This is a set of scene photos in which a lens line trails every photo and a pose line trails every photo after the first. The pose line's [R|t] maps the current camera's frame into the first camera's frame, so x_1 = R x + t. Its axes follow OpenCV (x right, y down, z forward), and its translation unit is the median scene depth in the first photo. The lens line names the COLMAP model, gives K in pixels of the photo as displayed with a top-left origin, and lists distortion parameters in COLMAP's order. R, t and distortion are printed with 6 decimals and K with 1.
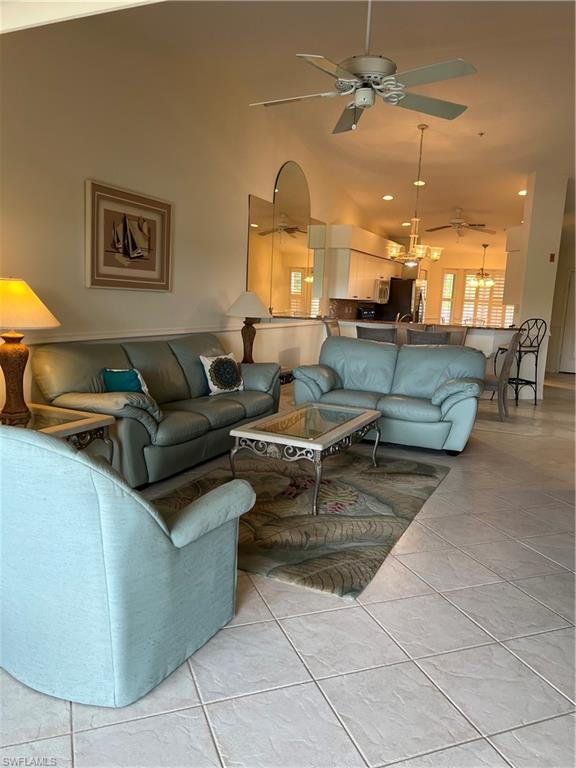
lens RADIAL K [[576.9, 0, 284.7], [0, 576.9, 385.5], [0, 0, 1]] dist [0.057445, -0.075148]
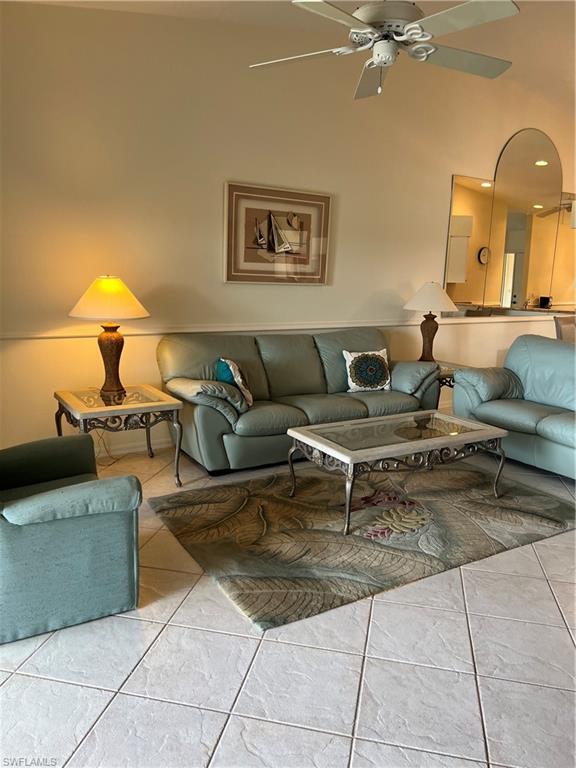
lens RADIAL K [[576.9, 0, 284.7], [0, 576.9, 385.5], [0, 0, 1]] dist [0.057445, -0.075148]
pose [[0.838570, 0.085256, -0.538081, 0.348192], [-0.076163, 0.996326, 0.039168, -0.027454], [0.539443, 0.008137, 0.841983, 0.150660]]
